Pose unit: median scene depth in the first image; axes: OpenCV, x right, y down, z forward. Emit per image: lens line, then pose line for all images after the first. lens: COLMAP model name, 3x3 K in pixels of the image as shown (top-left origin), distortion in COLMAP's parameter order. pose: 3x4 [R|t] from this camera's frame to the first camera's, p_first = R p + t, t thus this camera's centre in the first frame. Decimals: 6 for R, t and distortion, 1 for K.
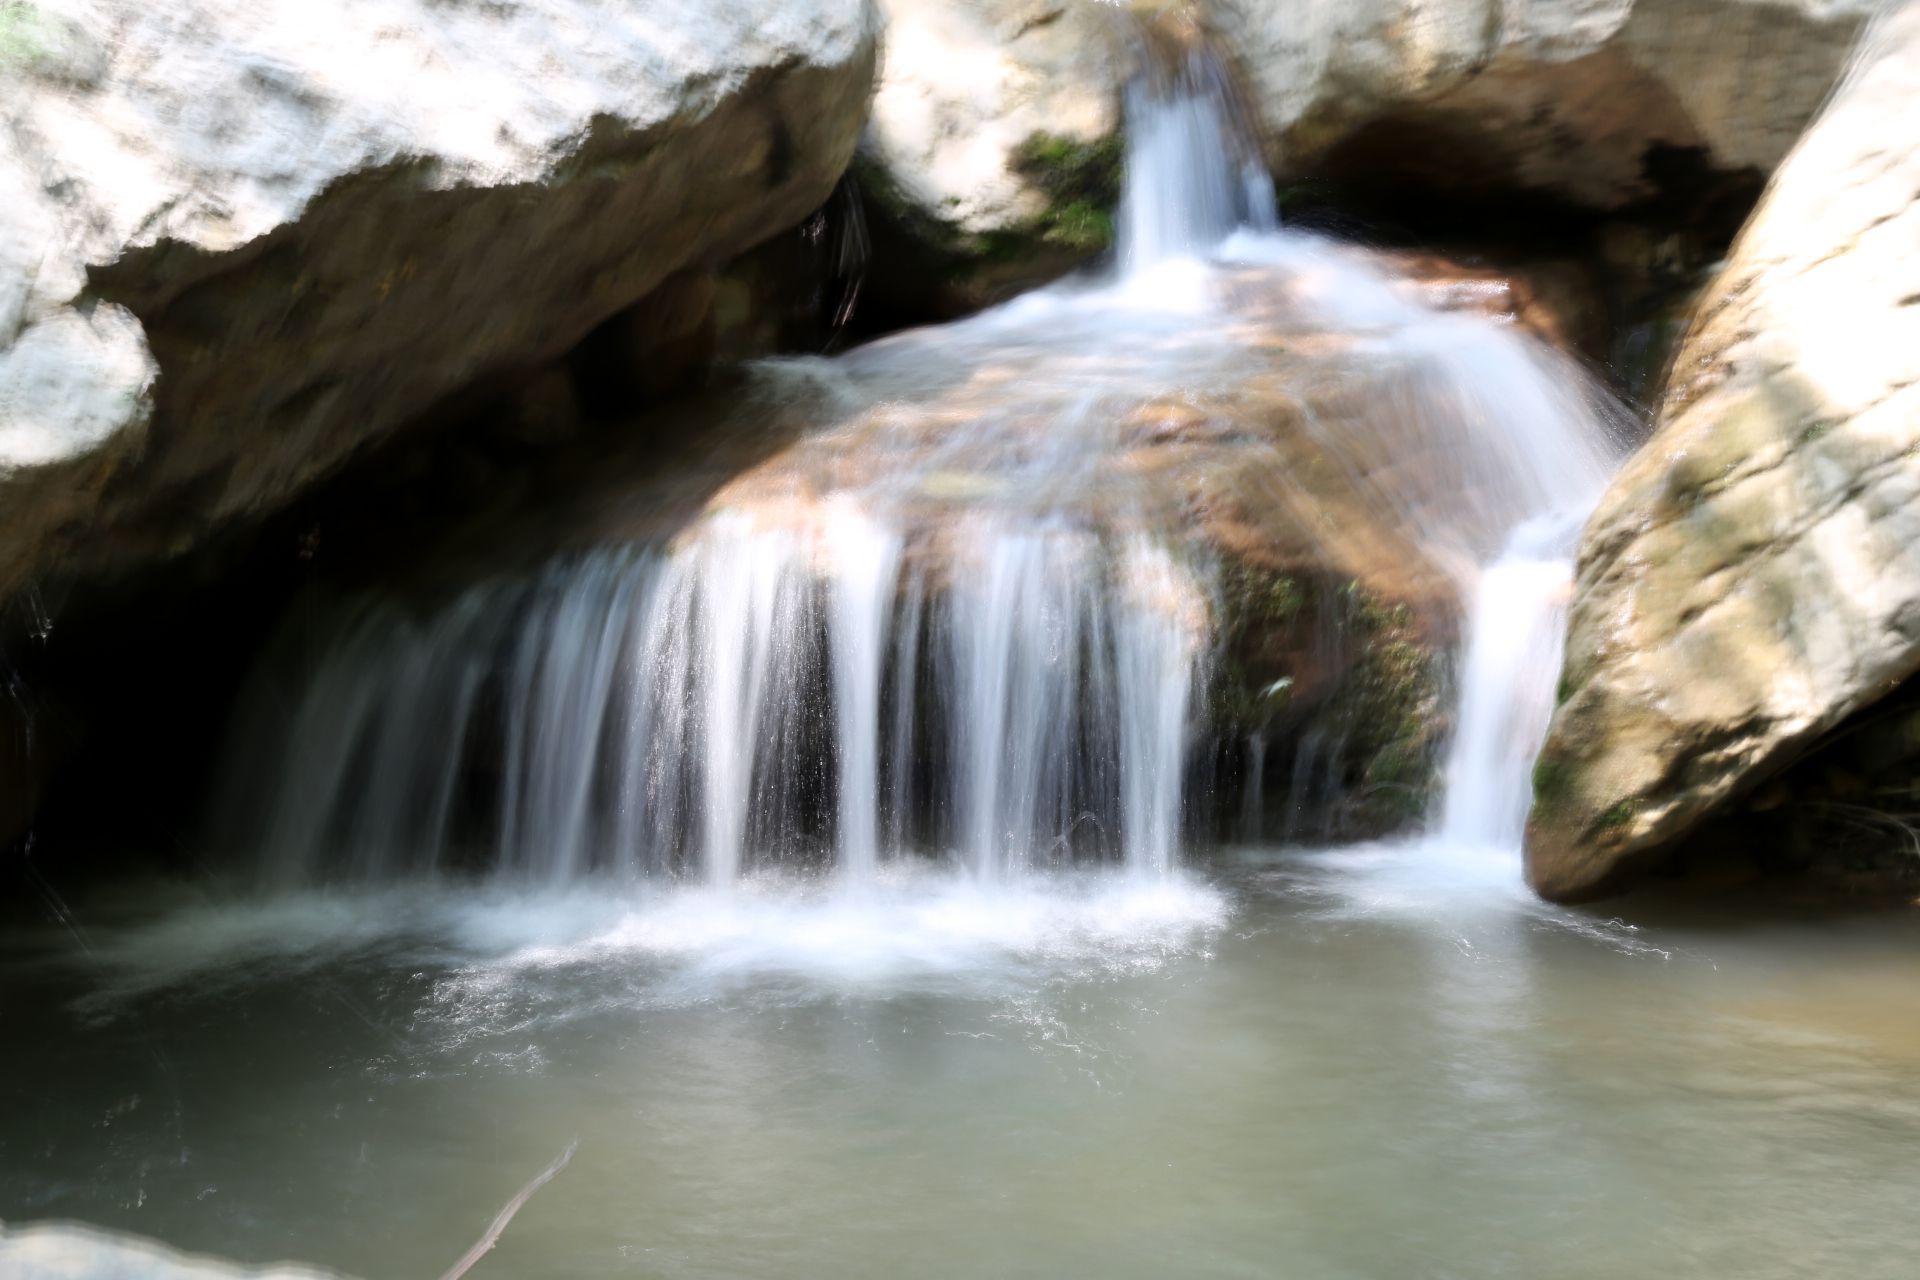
lens RADIAL K [[2480.7, 0, 973.7], [0, 2480.7, 647.6], [0, 0, 1]] dist [0.085206, 0.239423]
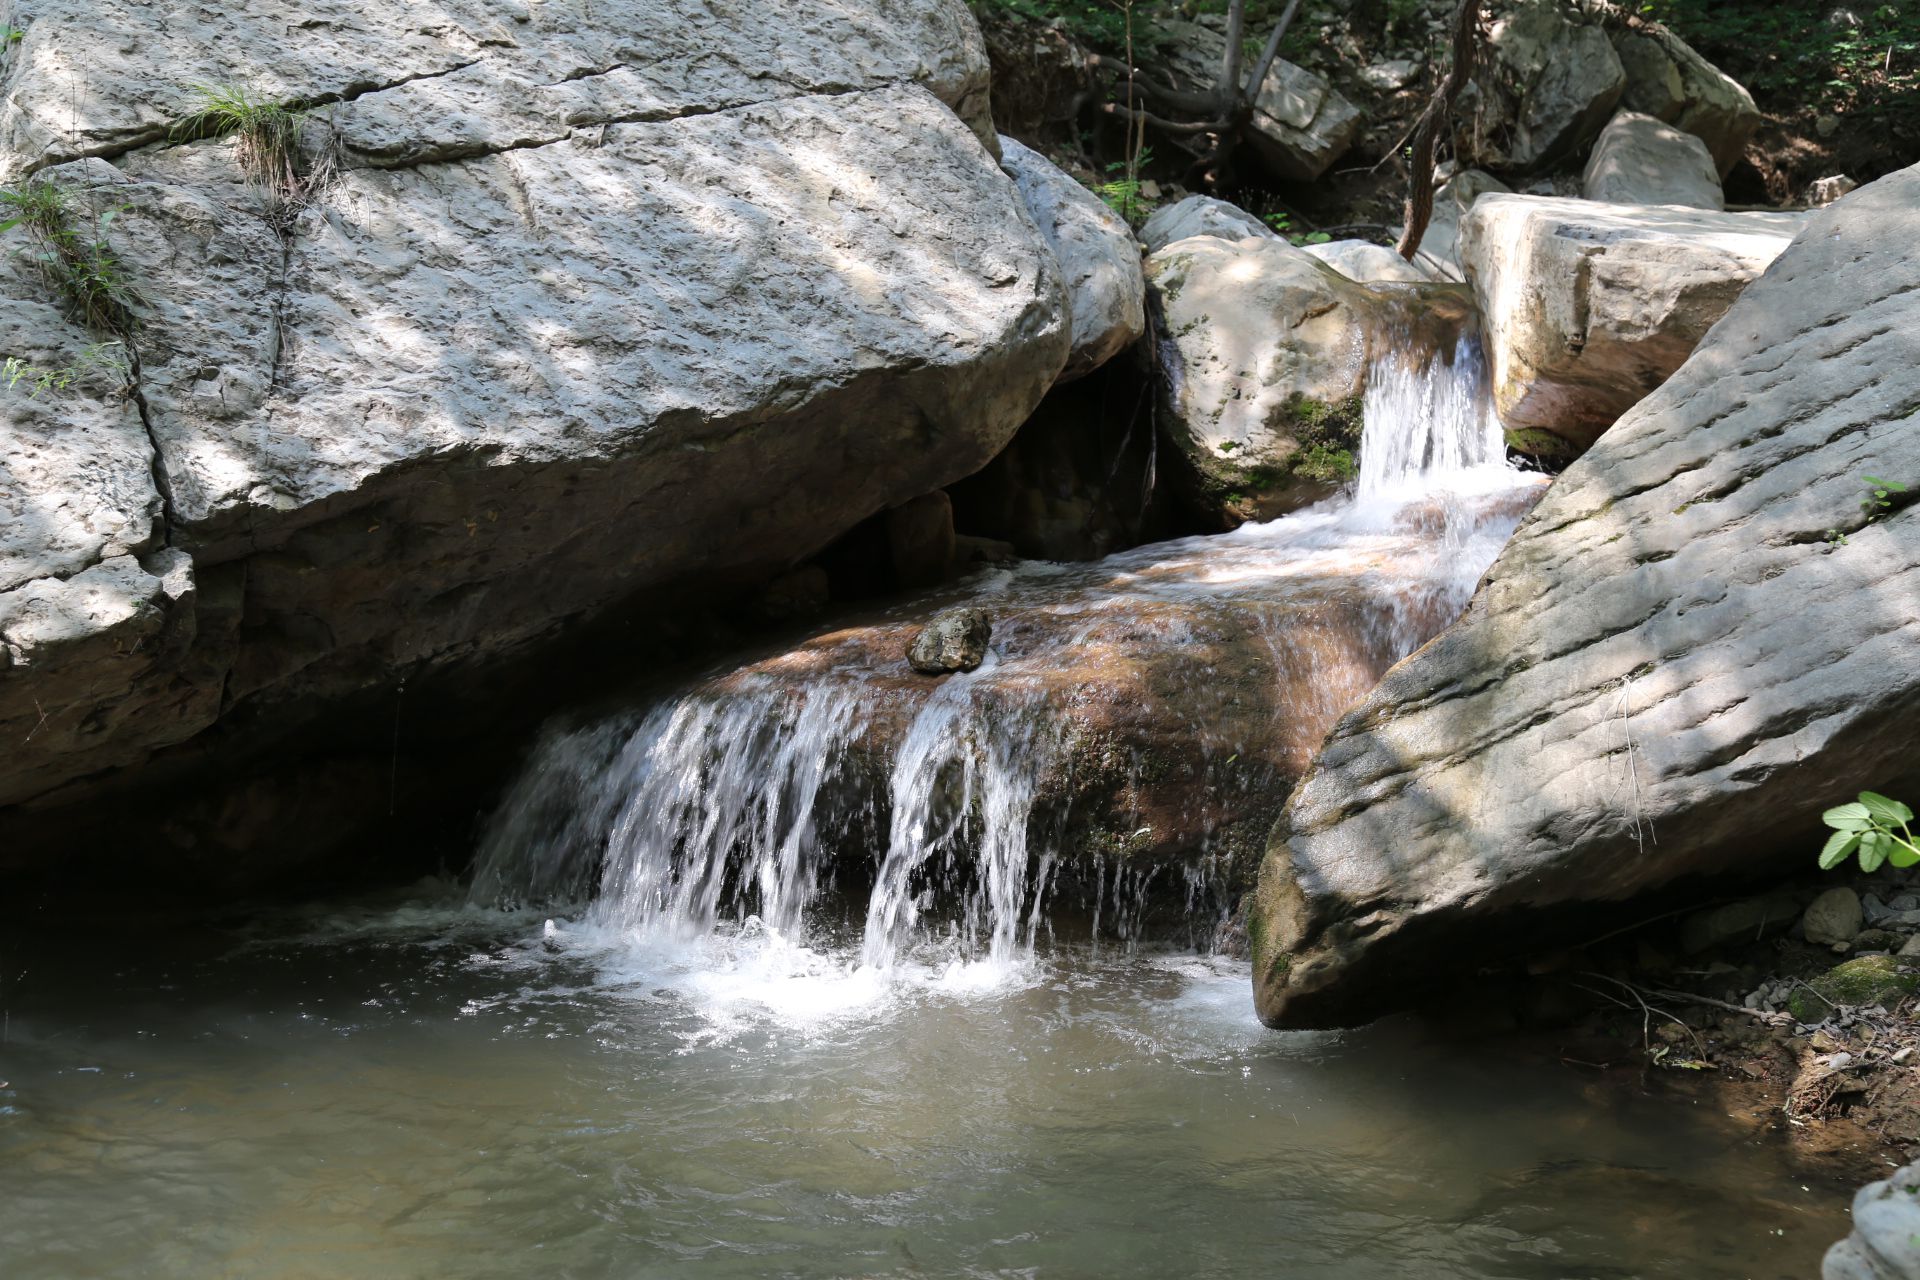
lens RADIAL K [[1729.4, 0, 960.0], [0, 1729.4, 640.0], [0, 0, 1]] dist [-0.012860, 0.075252]
pose [[0.885478, 0.049487, -0.462039, 0.455897], [-0.071648, 0.996963, -0.030530, -0.050510], [0.459124, 0.060138, 0.886334, 0.142377]]
